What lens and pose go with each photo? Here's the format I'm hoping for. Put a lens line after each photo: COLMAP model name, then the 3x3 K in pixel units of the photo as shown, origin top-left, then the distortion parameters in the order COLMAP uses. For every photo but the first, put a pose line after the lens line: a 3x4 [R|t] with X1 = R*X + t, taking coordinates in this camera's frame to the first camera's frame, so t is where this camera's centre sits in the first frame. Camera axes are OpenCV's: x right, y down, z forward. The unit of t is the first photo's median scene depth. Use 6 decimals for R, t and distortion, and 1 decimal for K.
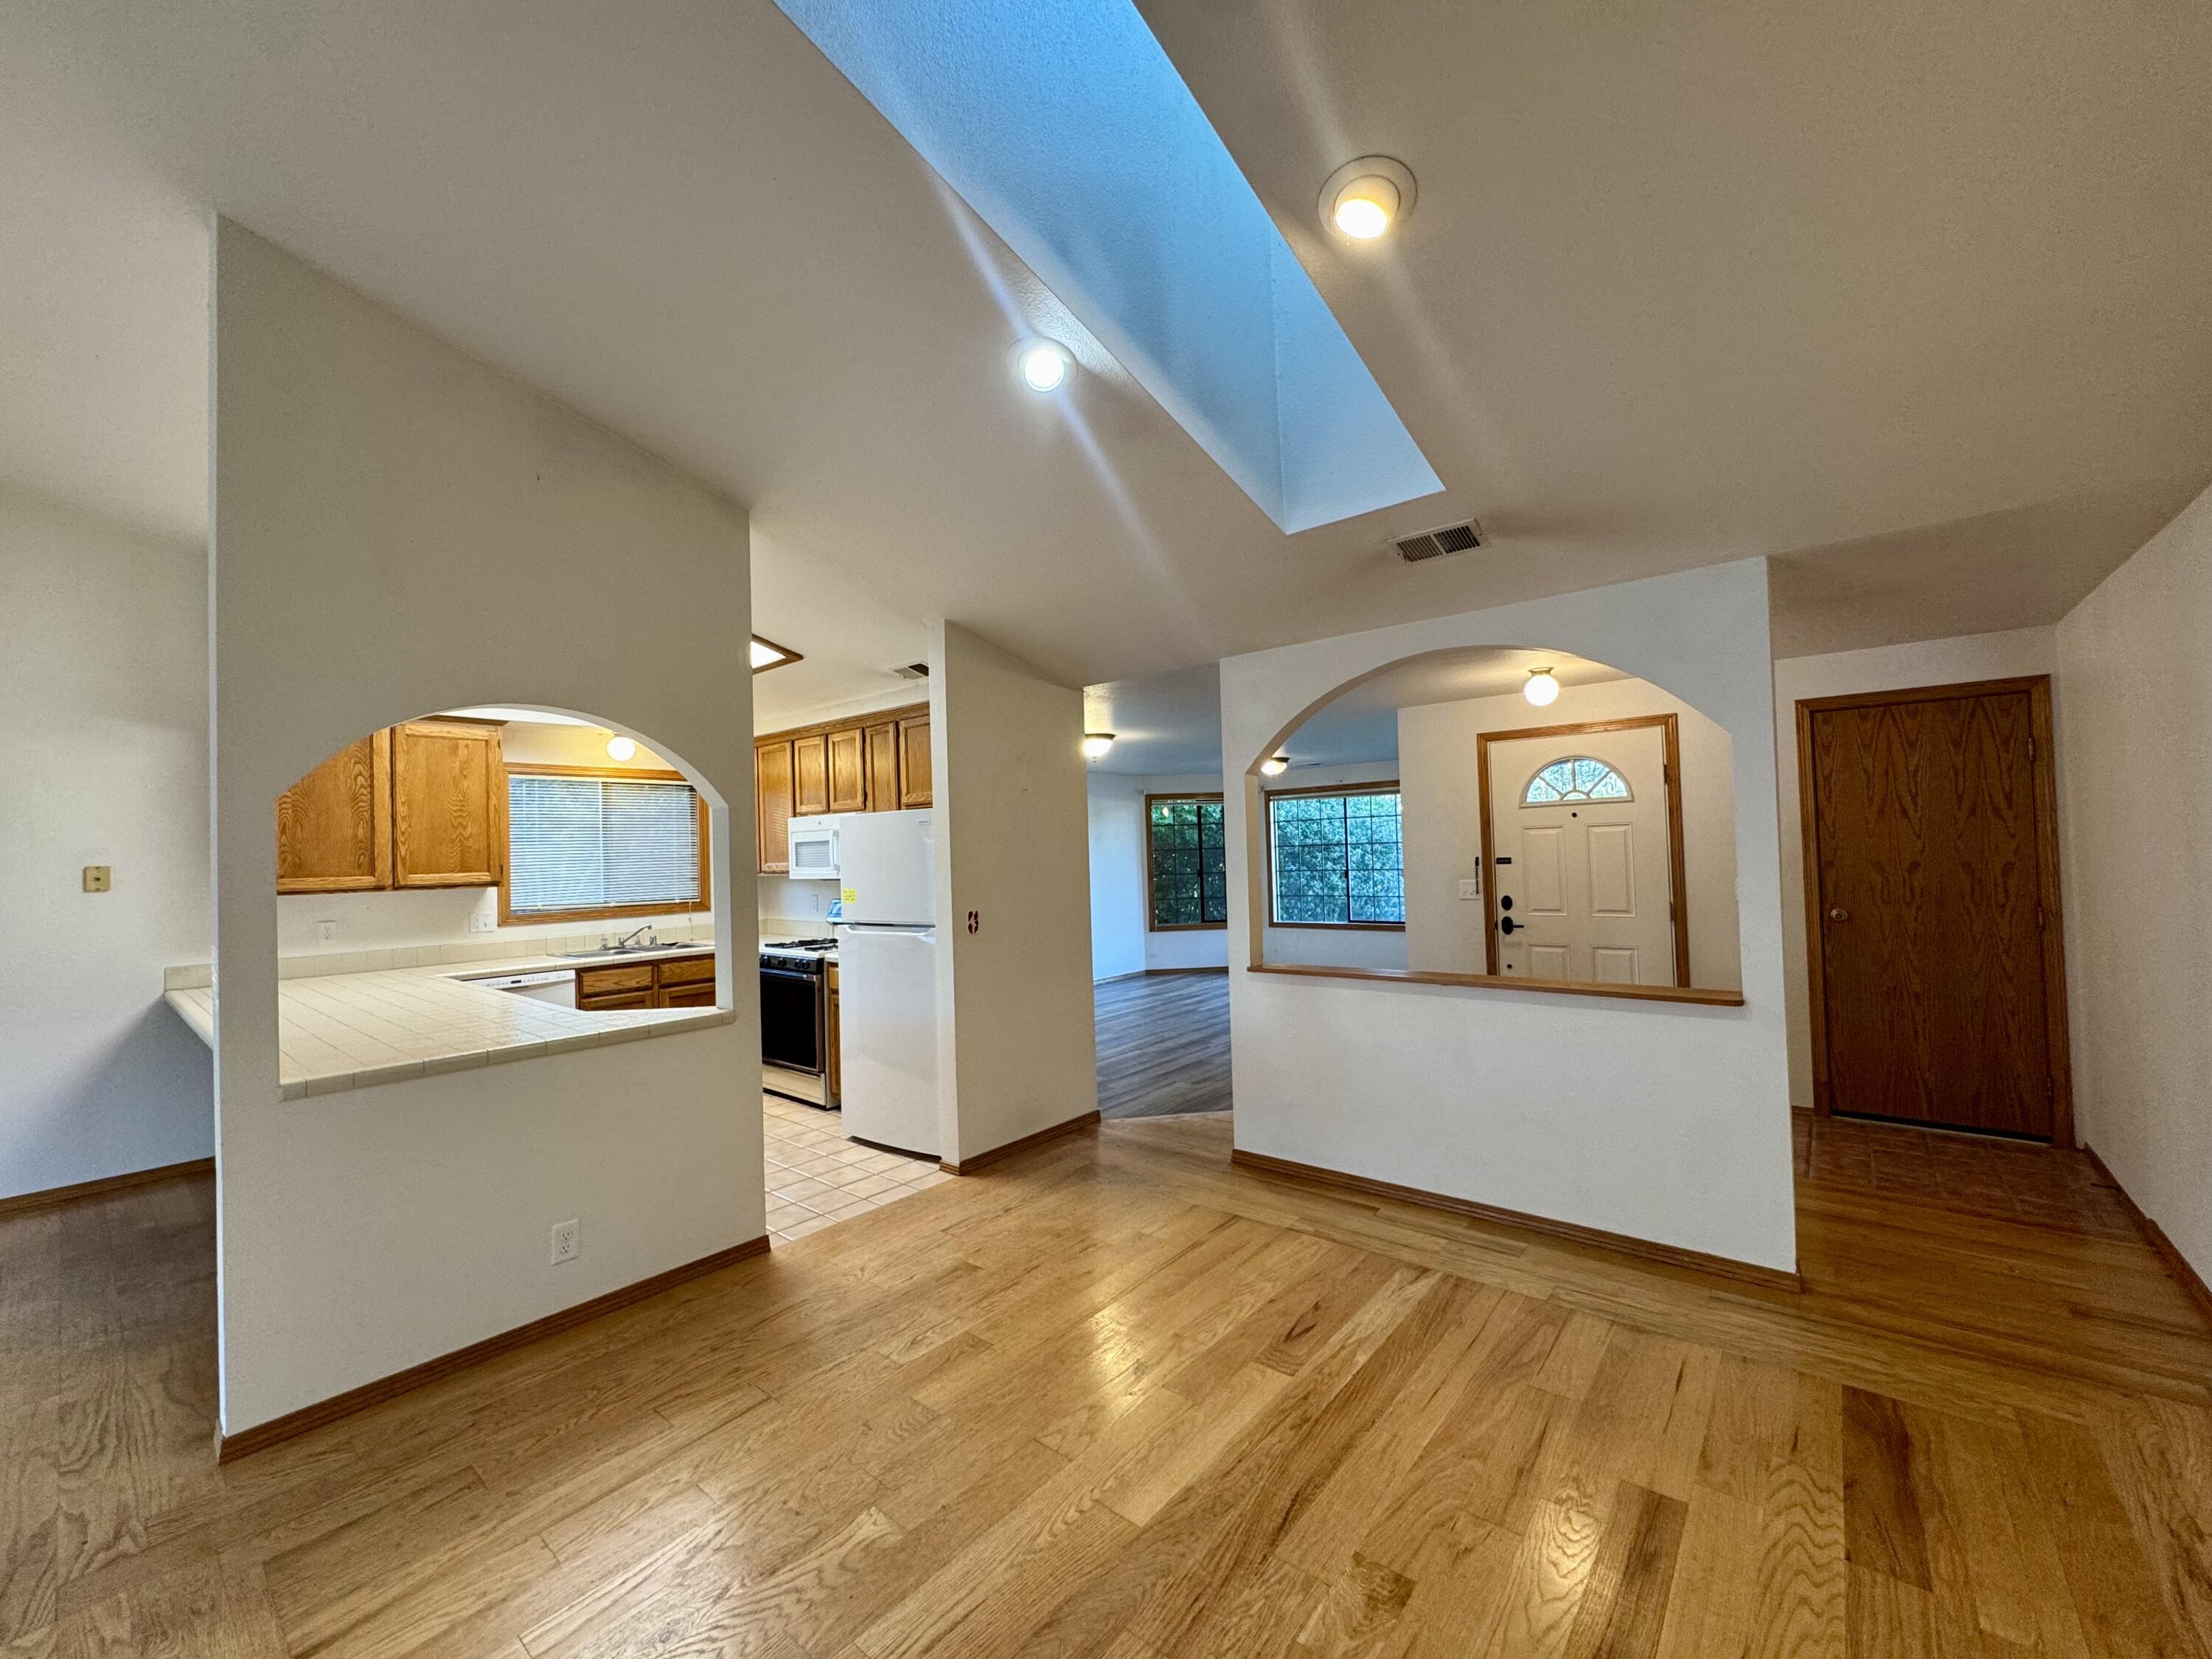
lens RADIAL K [[881.8, 0, 1107.2], [0, 881.8, 831.6], [0, 0, 1]] dist [-0.001859, -0.000411]
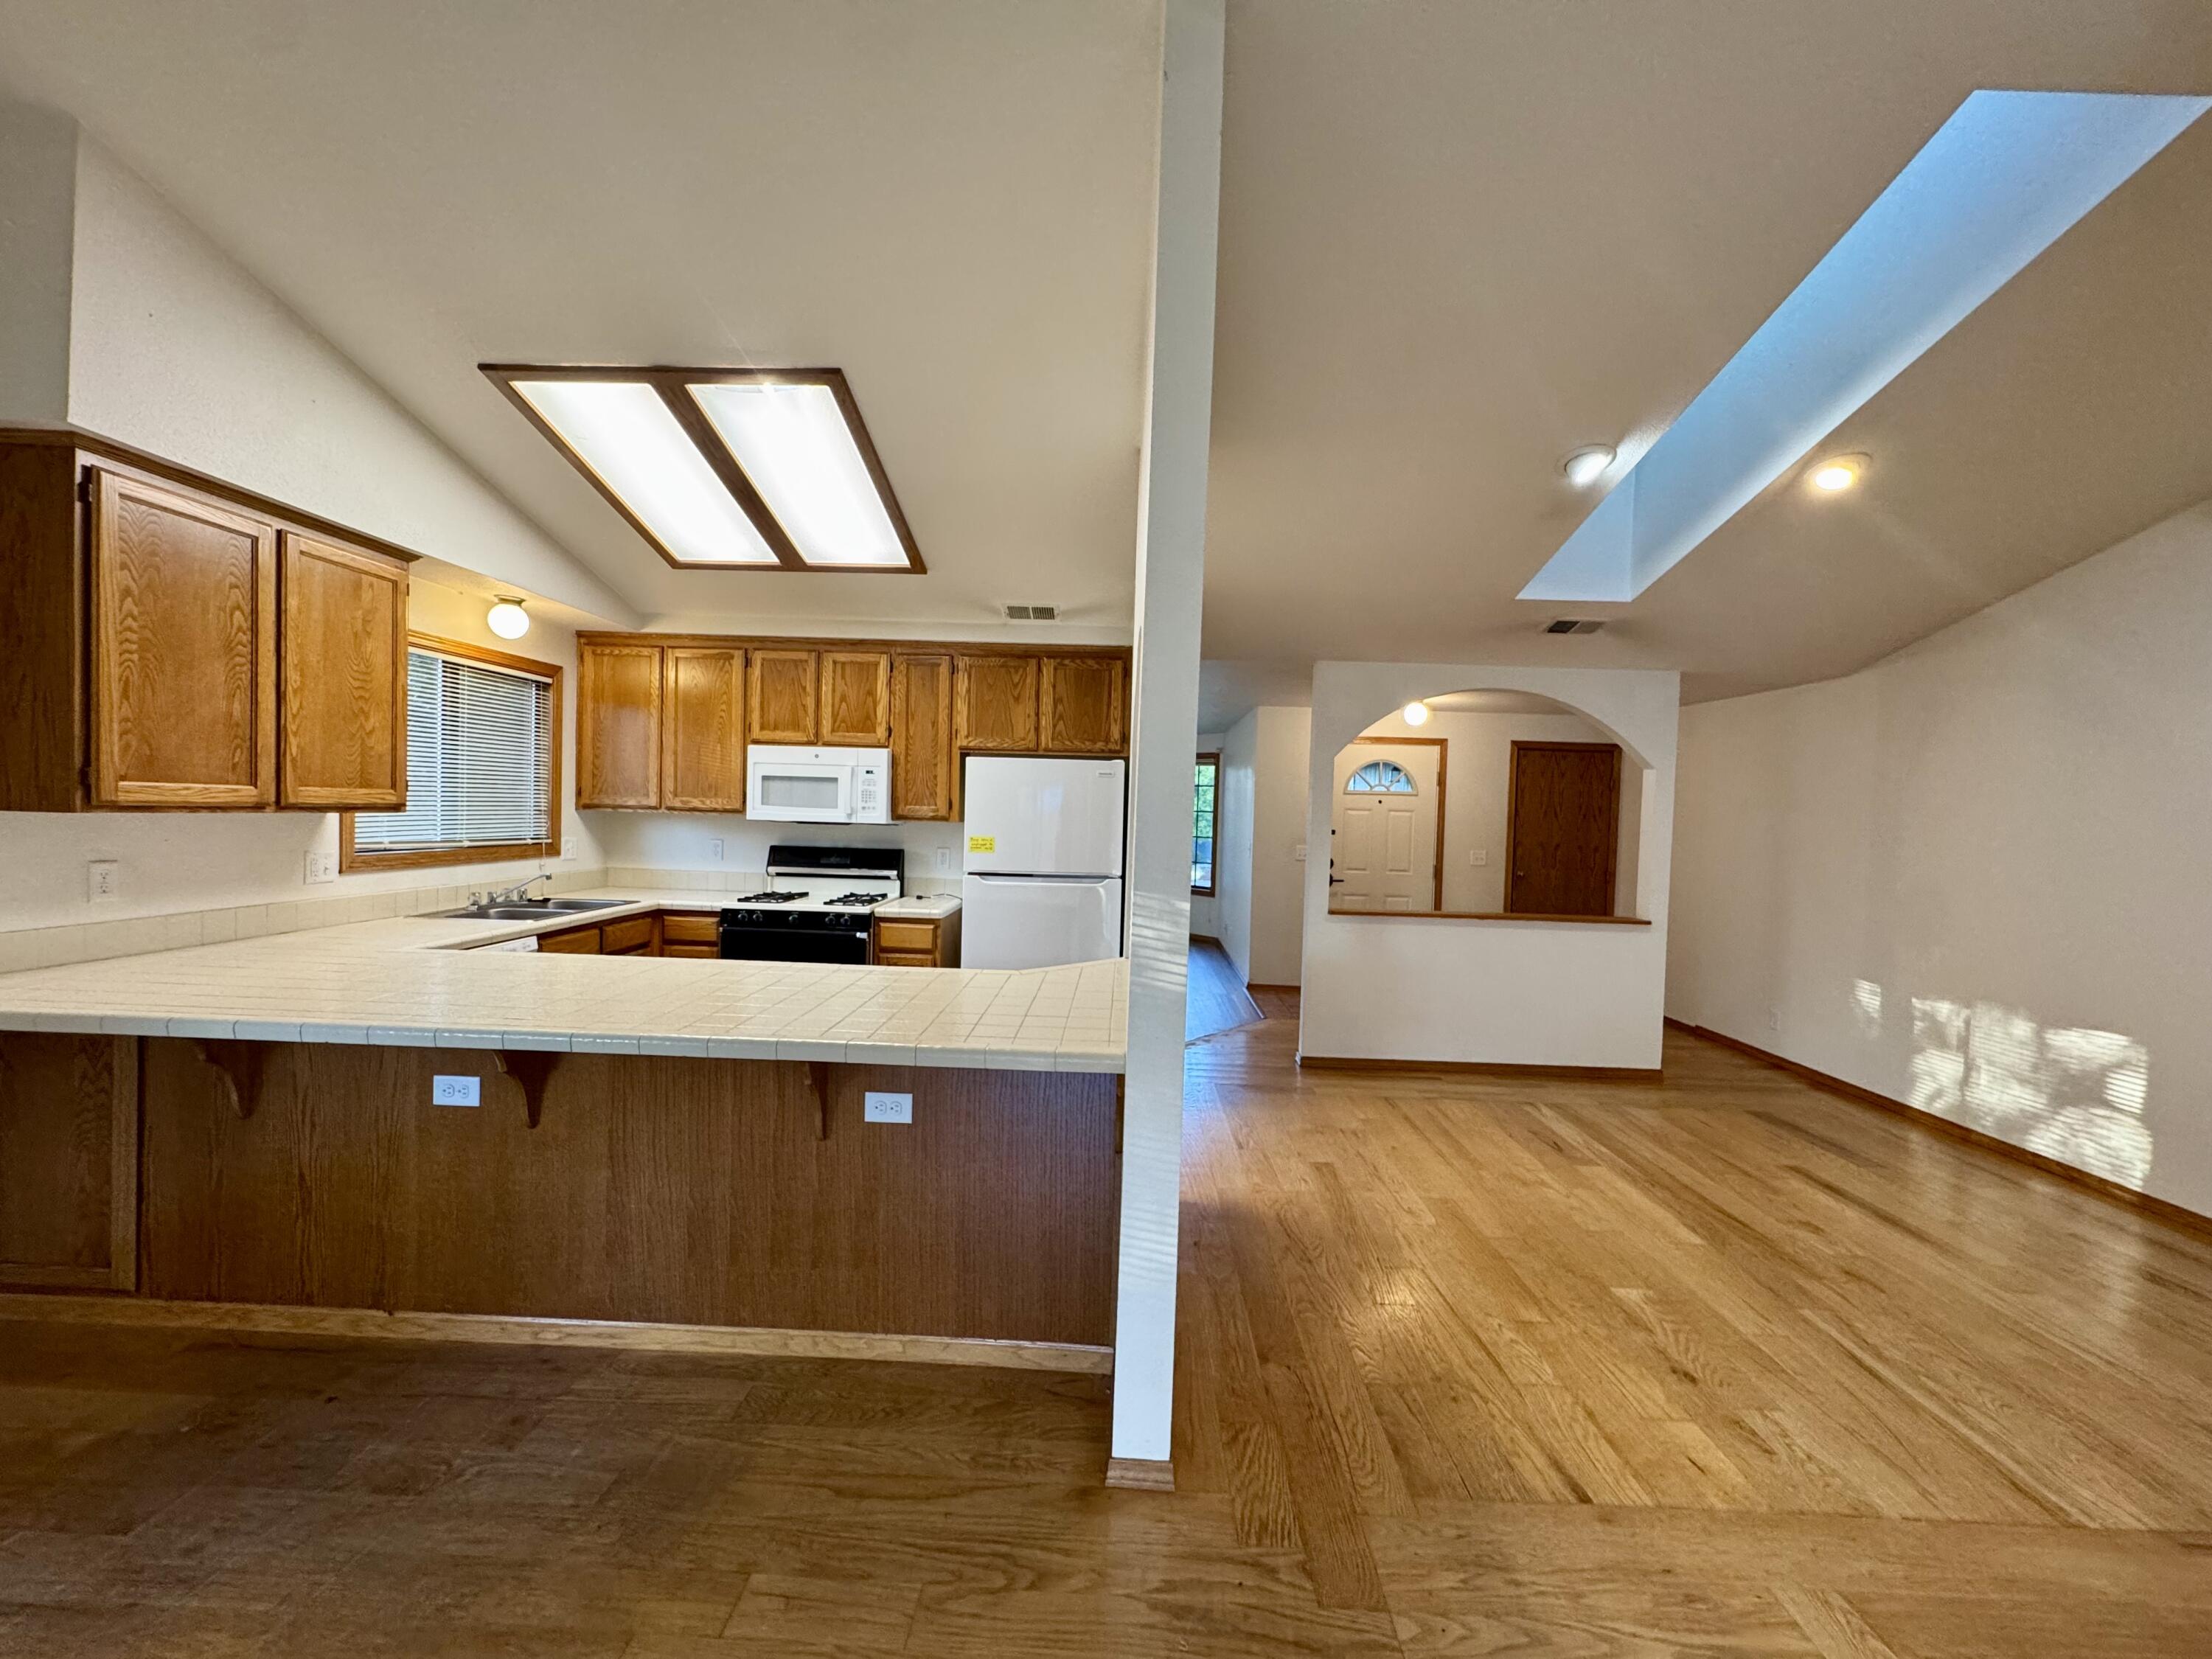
lens RADIAL K [[881.8, 0, 1109.2], [0, 881.8, 831.9], [0, 0, 1]] dist [-0.001859, -0.000411]
pose [[0.780201, 0.039112, 0.624305, -0.783995], [-0.069749, 0.997259, 0.024689, 0.028043], [-0.621628, -0.062807, 0.780791, 0.194562]]
